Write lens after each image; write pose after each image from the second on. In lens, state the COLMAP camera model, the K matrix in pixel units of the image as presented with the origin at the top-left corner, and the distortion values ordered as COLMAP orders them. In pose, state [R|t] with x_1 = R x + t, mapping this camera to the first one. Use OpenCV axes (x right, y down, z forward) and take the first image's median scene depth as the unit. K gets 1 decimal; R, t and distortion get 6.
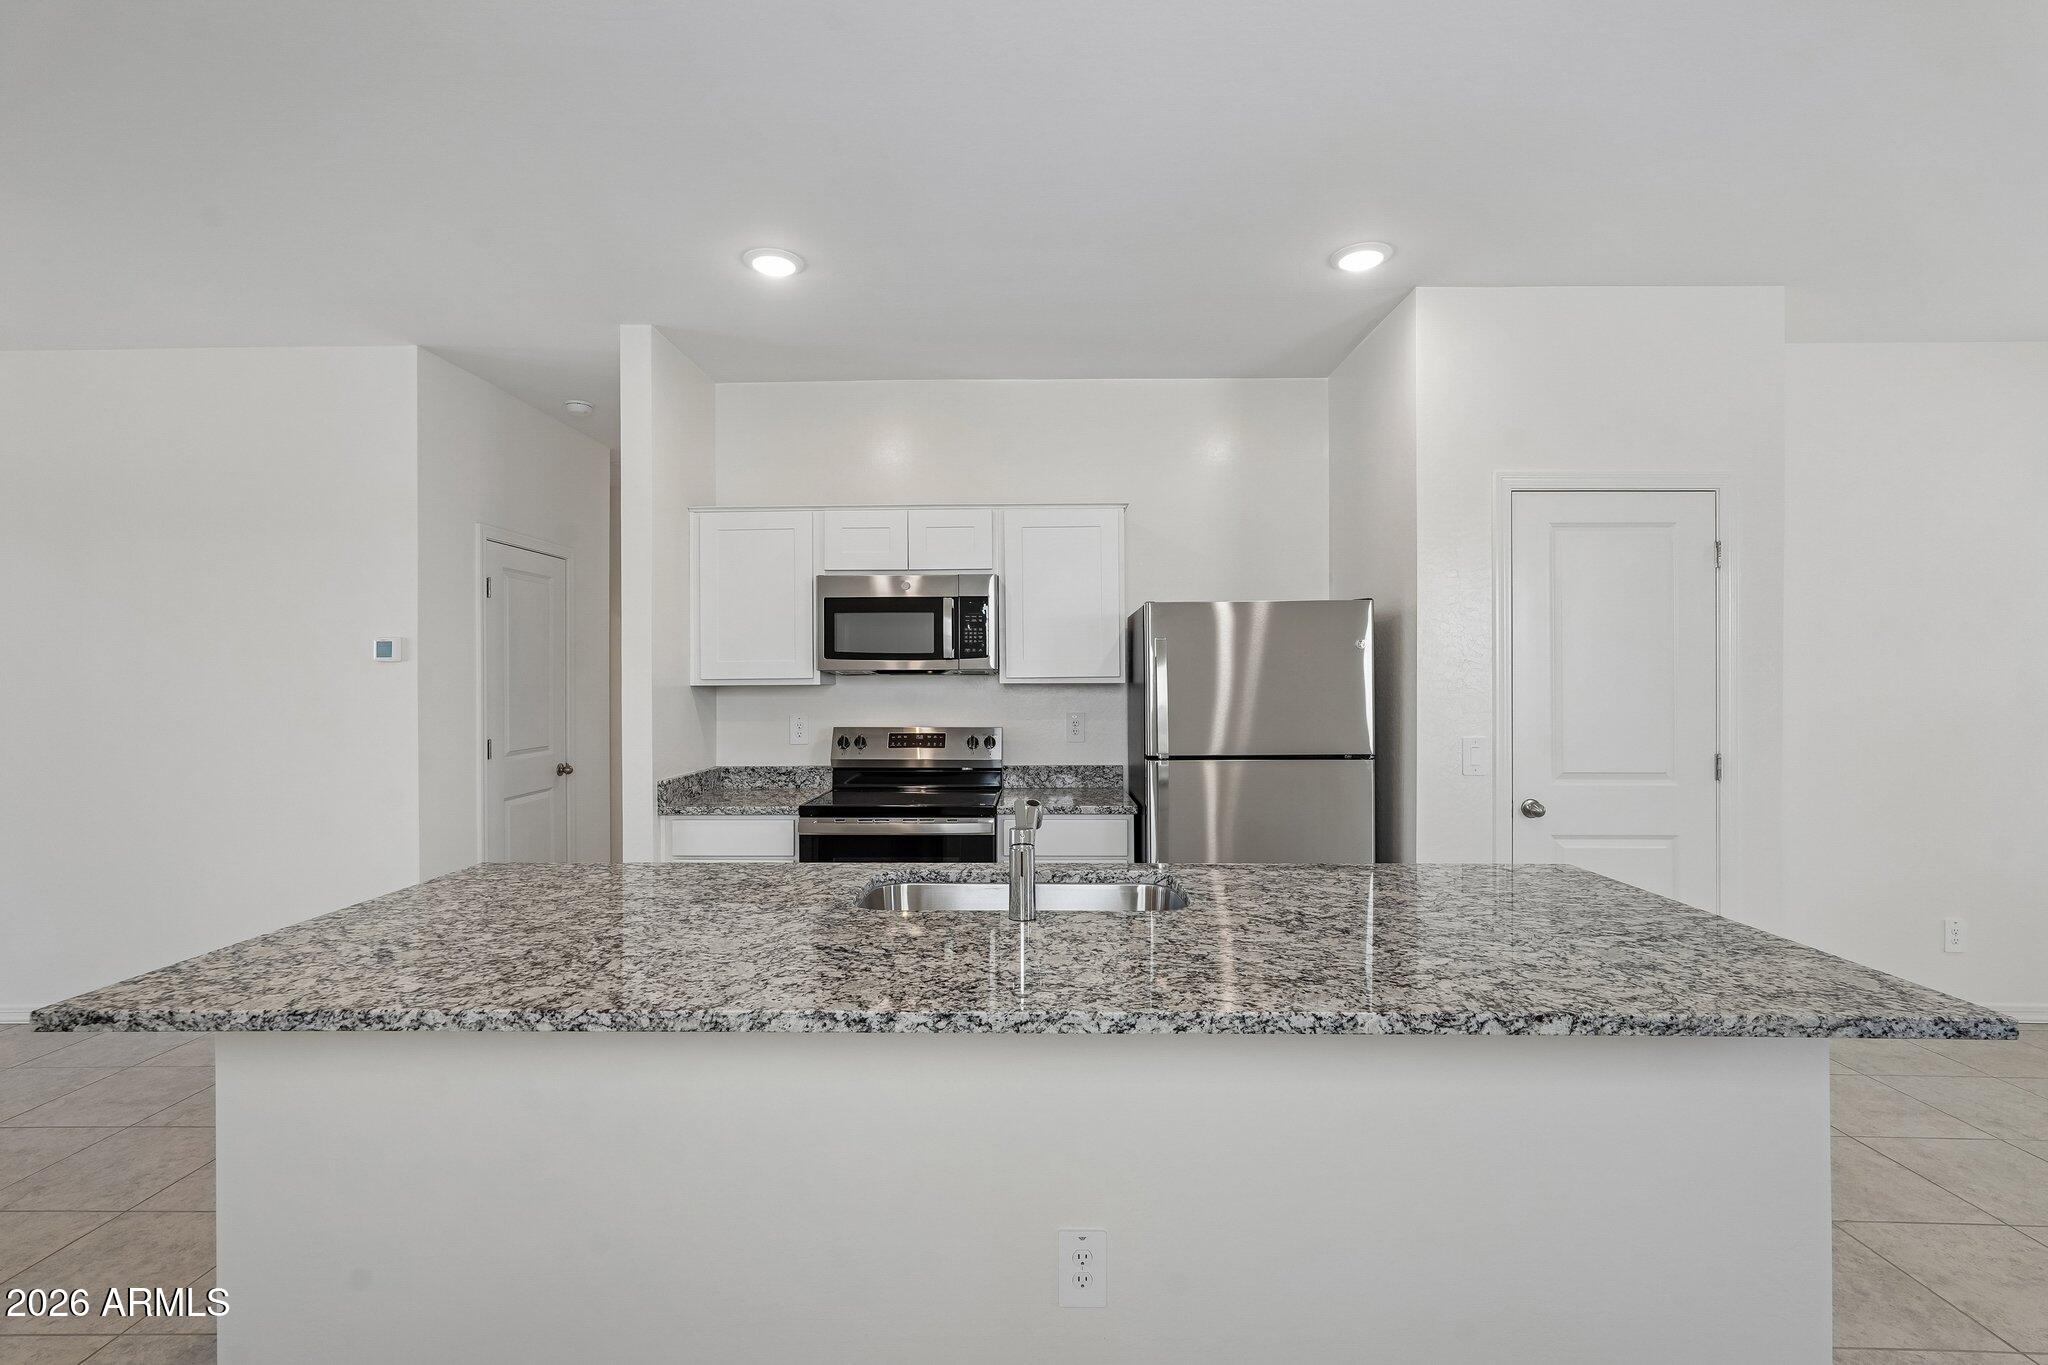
lens RADIAL K [[909.8, 0, 1022.2], [0, 909.8, 678.6], [0, 0, 1]] dist [-0.001352, -0.000260]
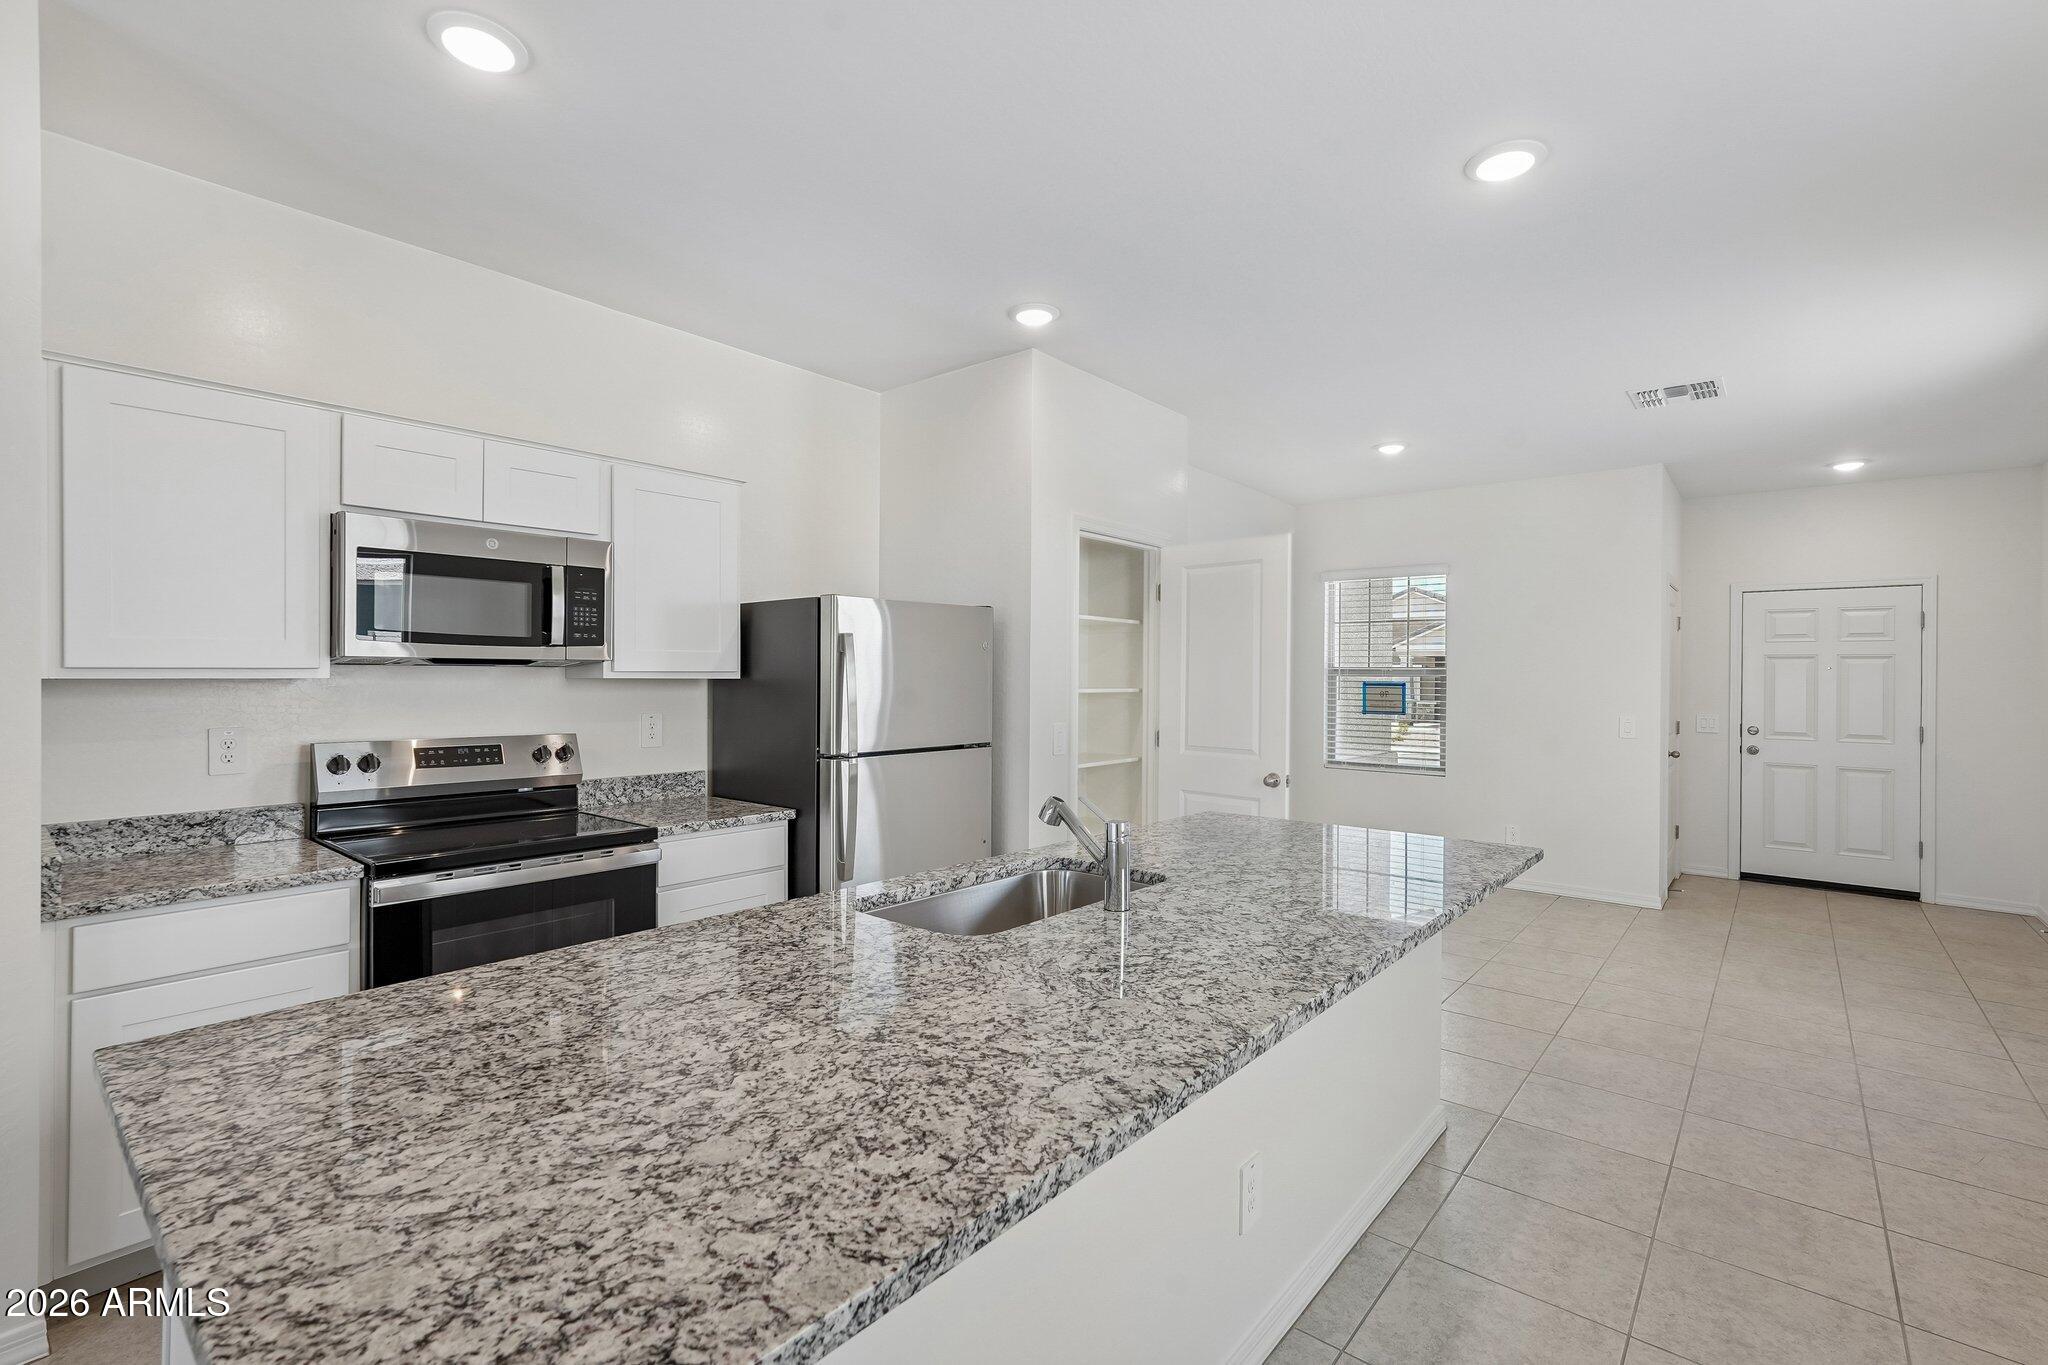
lens RADIAL K [[909.8, 0, 1022.2], [0, 909.8, 678.6], [0, 0, 1]] dist [-0.001352, -0.000260]
pose [[0.643508, 0.005340, 0.765420, -0.460878], [-0.007929, 0.999969, -0.000310, 0.003133], [-0.765398, -0.005870, 0.643530, 0.228899]]
